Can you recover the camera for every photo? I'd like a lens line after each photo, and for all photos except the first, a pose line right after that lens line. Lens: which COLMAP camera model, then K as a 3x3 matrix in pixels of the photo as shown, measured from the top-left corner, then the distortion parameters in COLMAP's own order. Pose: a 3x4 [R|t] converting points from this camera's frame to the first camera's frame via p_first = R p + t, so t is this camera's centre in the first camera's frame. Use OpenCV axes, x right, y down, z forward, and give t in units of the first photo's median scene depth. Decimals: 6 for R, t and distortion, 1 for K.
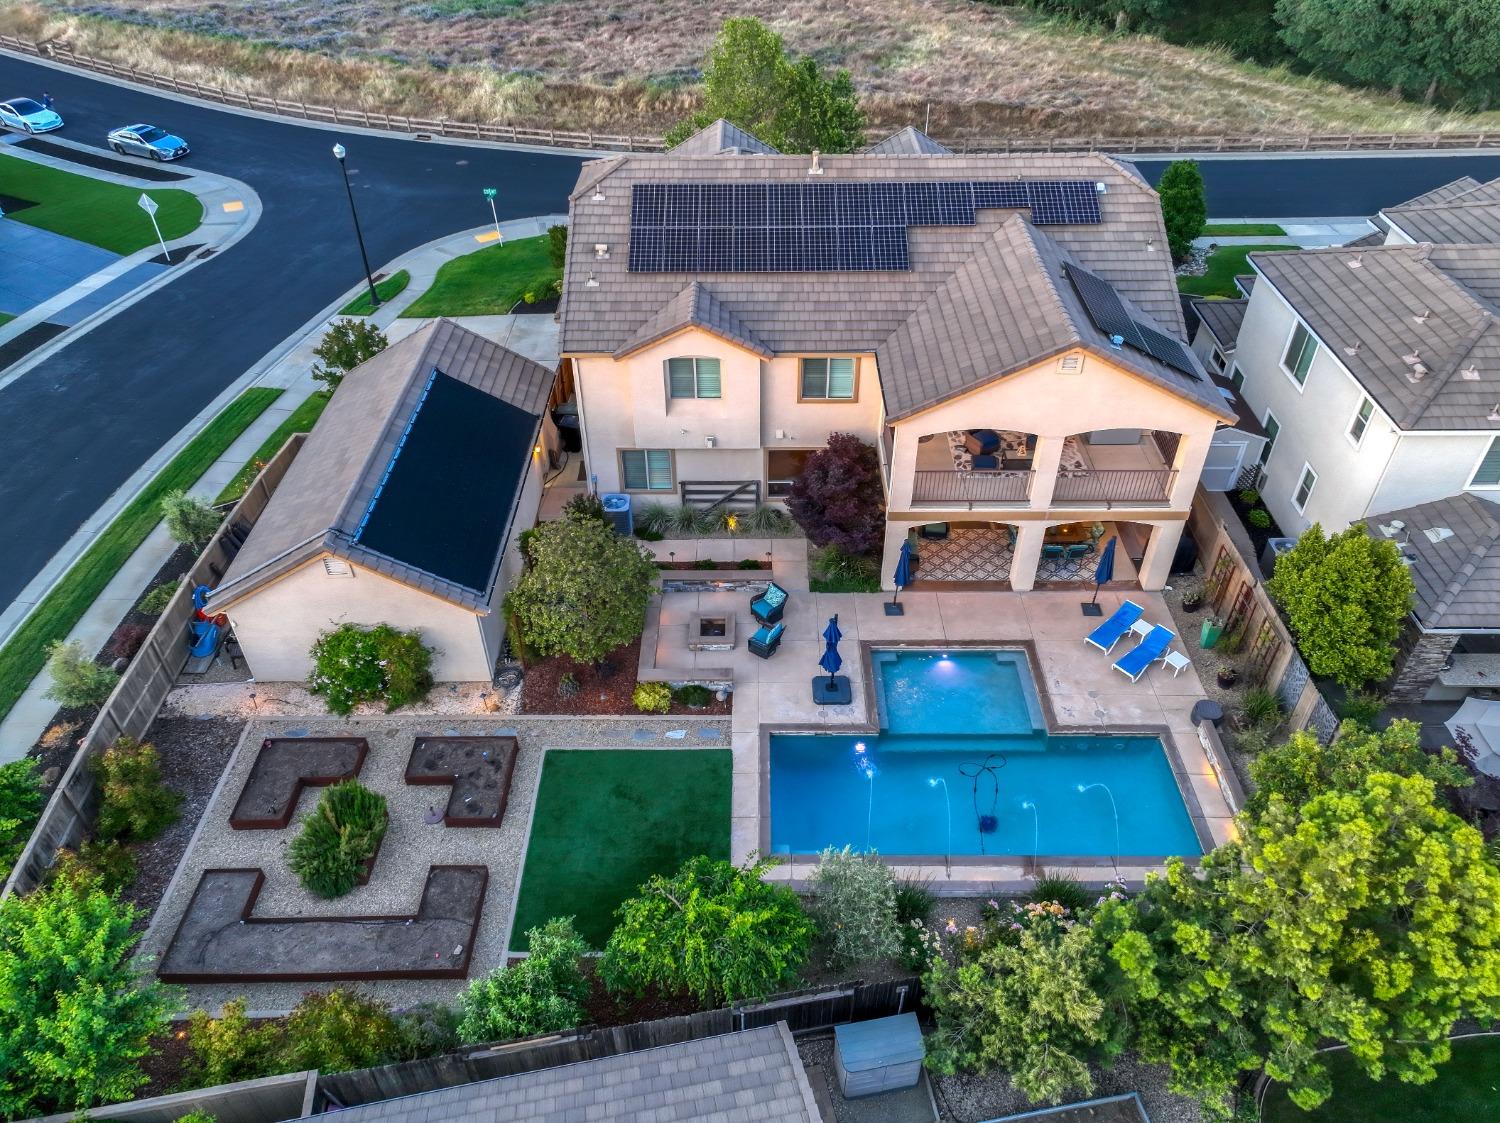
lens RADIAL K [[1052.6, 0, 750.0], [0, 1052.6, 561.5], [0, 0, 1]] dist [0.003571, 0.011440]
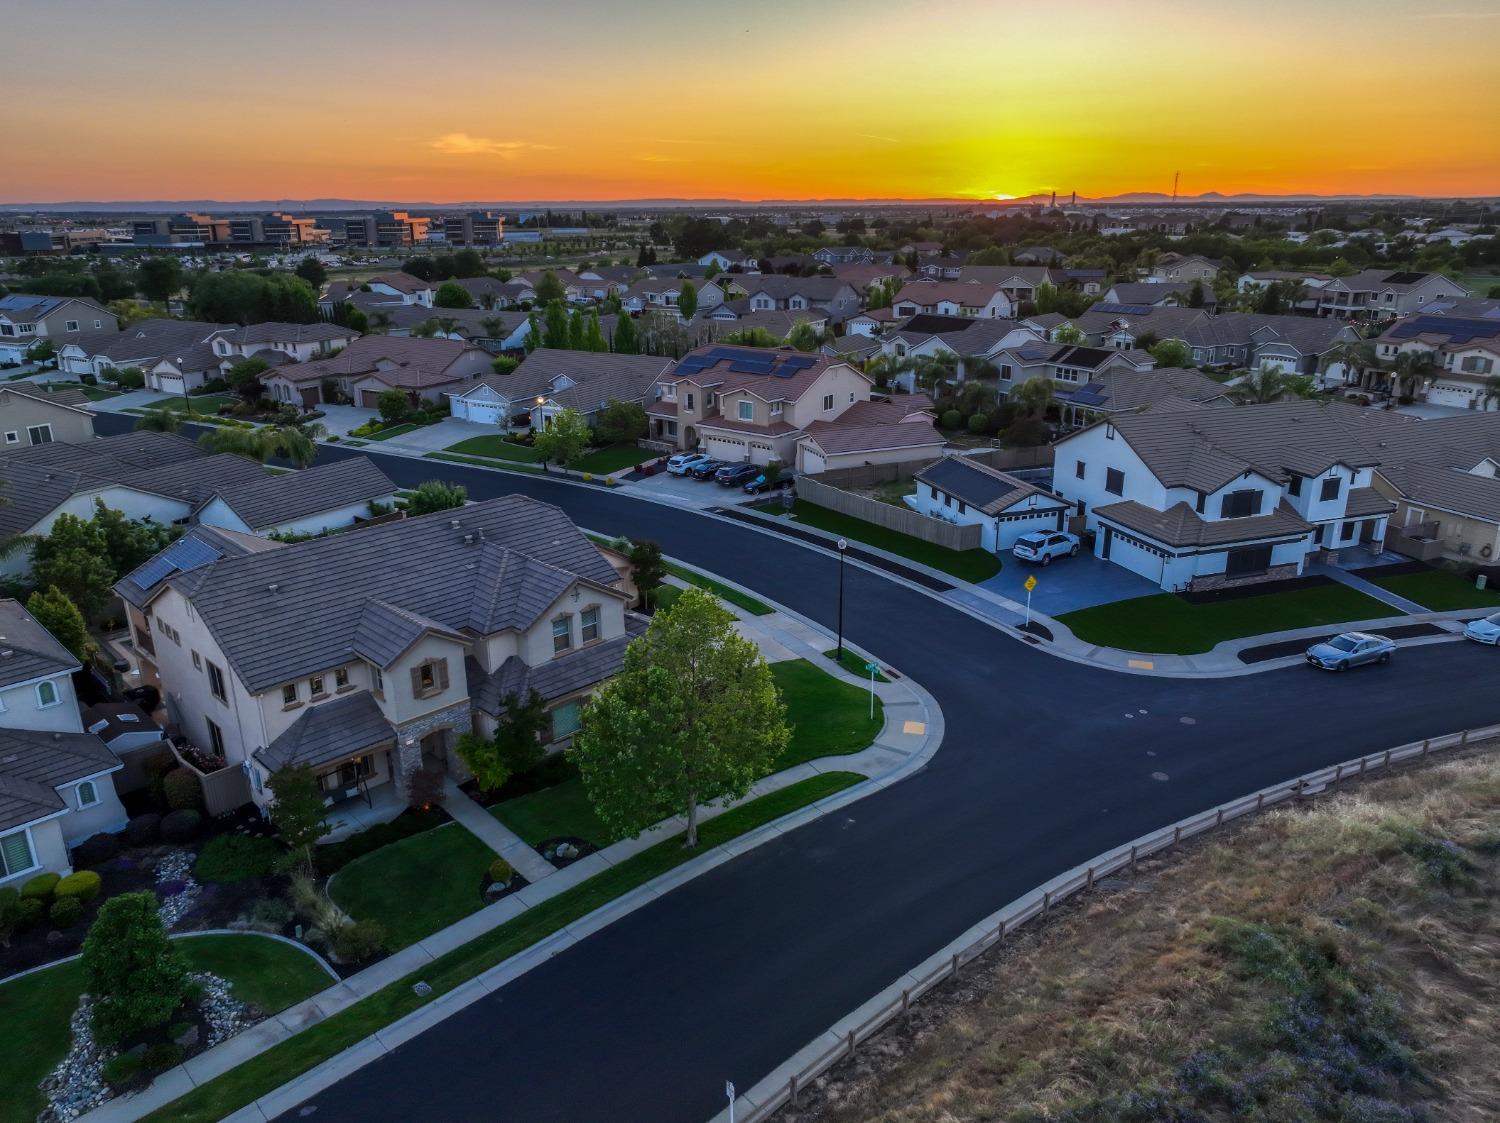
lens RADIAL K [[1052.6, 0, 750.0], [0, 1052.6, 561.5], [0, 0, 1]] dist [0.003571, 0.011440]
pose [[-0.698068, 0.244402, -0.673030, 0.810334], [-0.445172, 0.588063, 0.675280, -1.712441], [0.560824, 0.771005, -0.301707, 1.914517]]
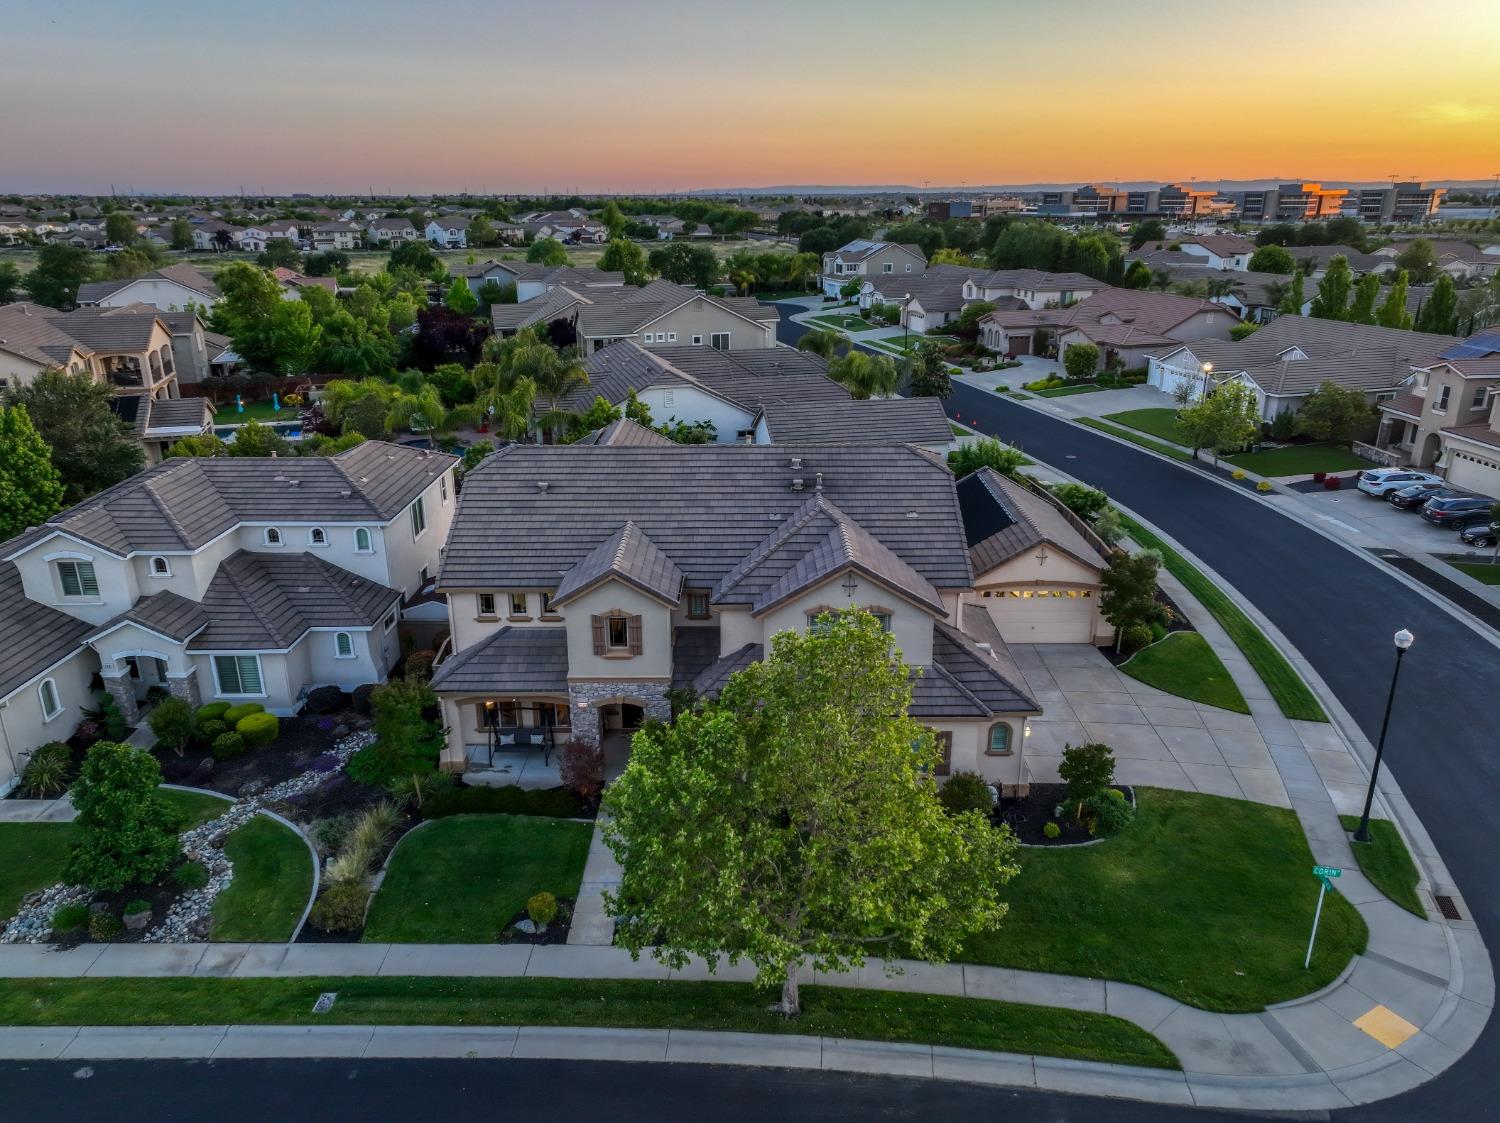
lens RADIAL K [[1052.6, 0, 750.0], [0, 1052.6, 561.5], [0, 0, 1]] dist [0.003571, 0.011440]
pose [[-0.999881, 0.015201, 0.002531, 0.062318], [0.010002, 0.515199, 0.857012, -1.457734], [0.011723, 0.856936, -0.515290, 1.870650]]
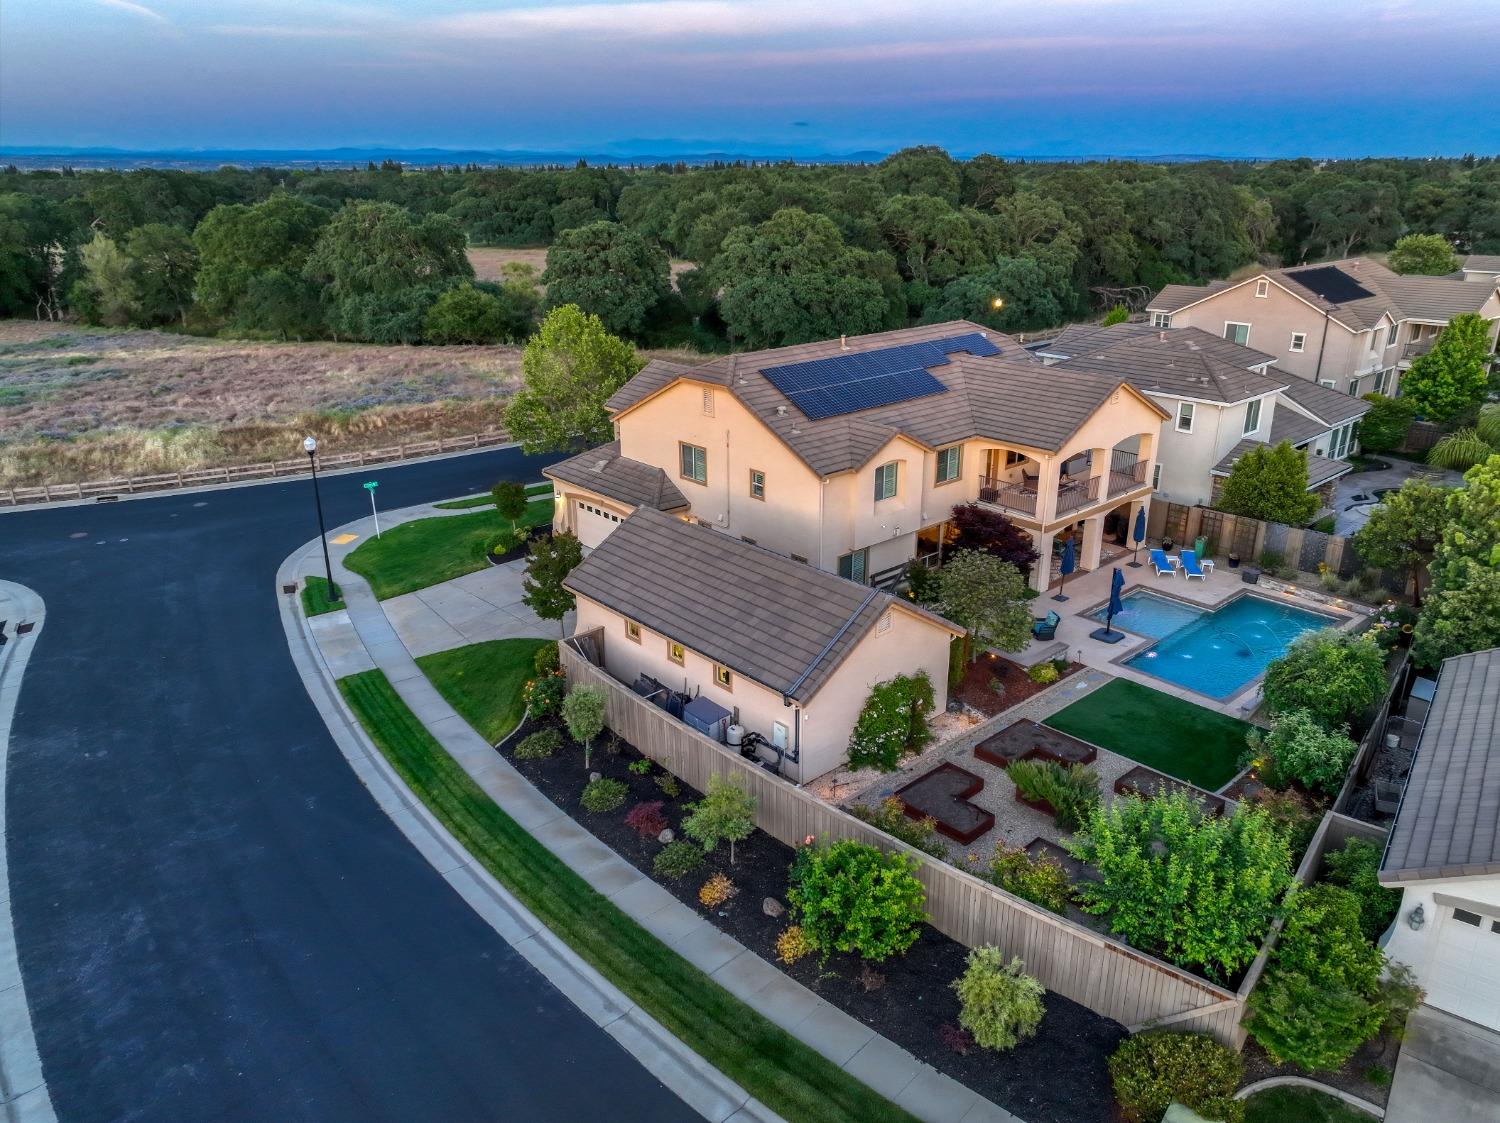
lens RADIAL K [[1052.6, 0, 750.0], [0, 1052.6, 561.5], [0, 0, 1]] dist [0.003571, 0.011440]
pose [[0.744906, -0.232248, 0.625440, -1.025164], [0.425028, 0.887797, -0.176543, 0.073523], [-0.514262, 0.397338, 0.760038, 0.134411]]
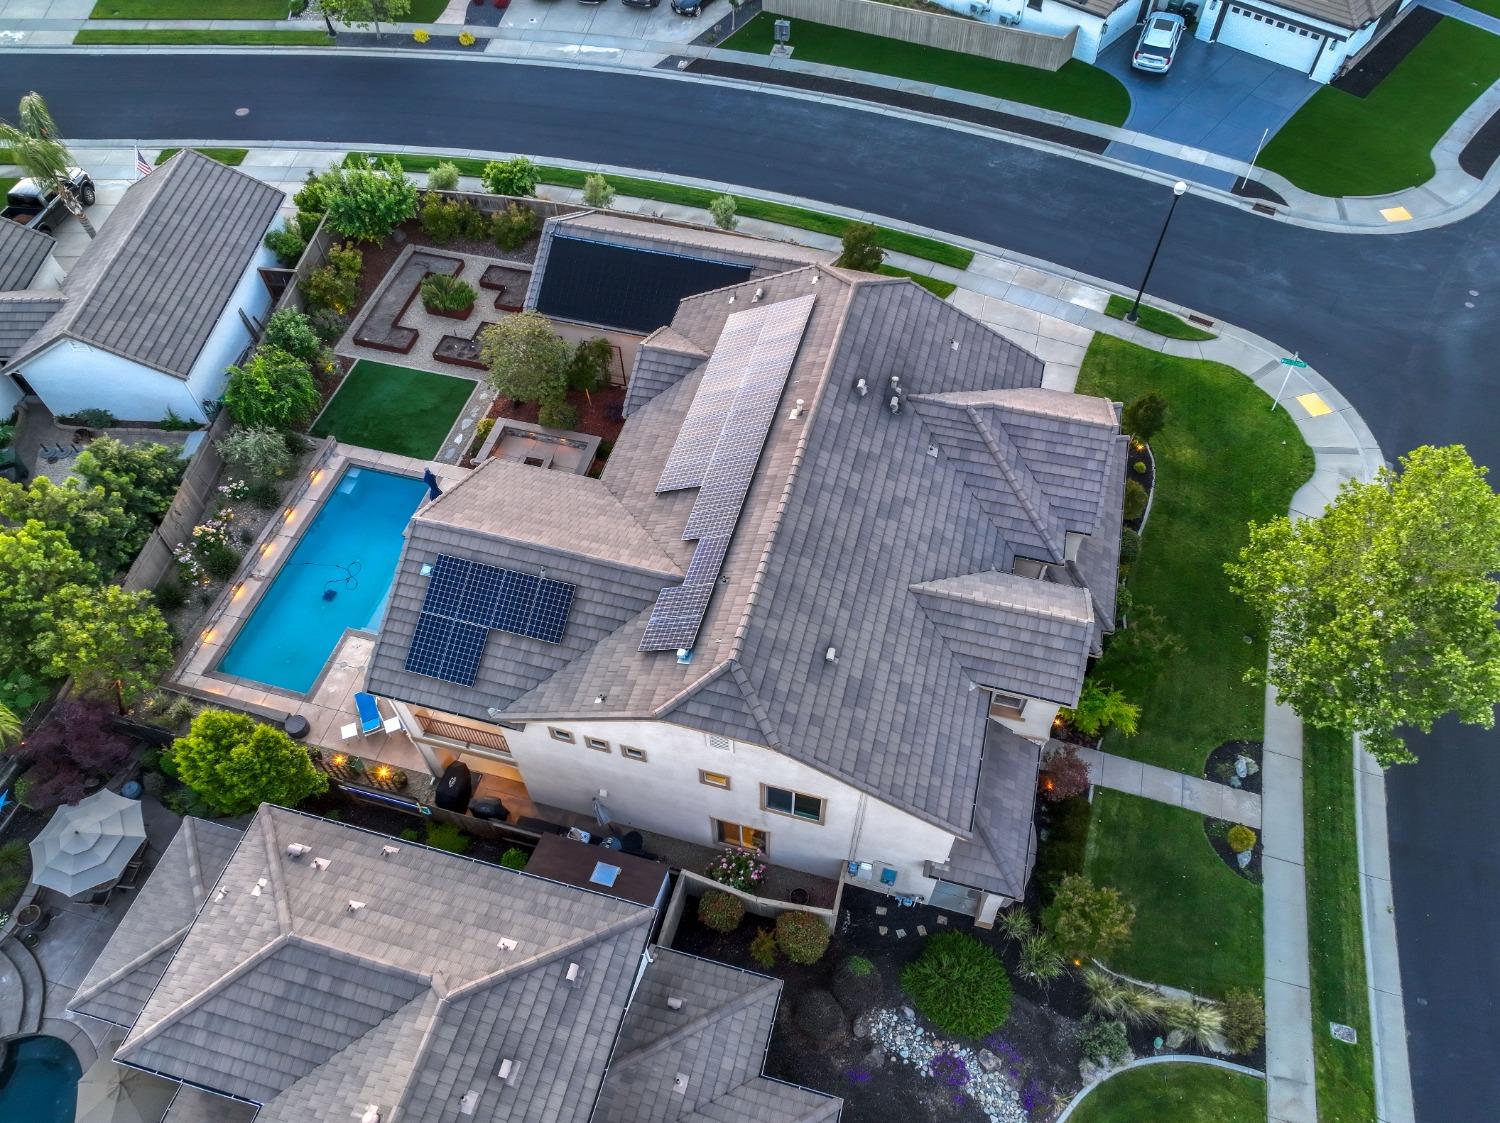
lens RADIAL K [[1052.6, 0, 750.0], [0, 1052.6, 561.5], [0, 0, 1]] dist [0.003571, 0.011440]
pose [[-0.253947, 0.786513, -0.562947, 0.760858], [-0.606709, 0.323749, 0.726010, -1.060245], [0.753270, 0.525913, 0.394969, 0.704862]]
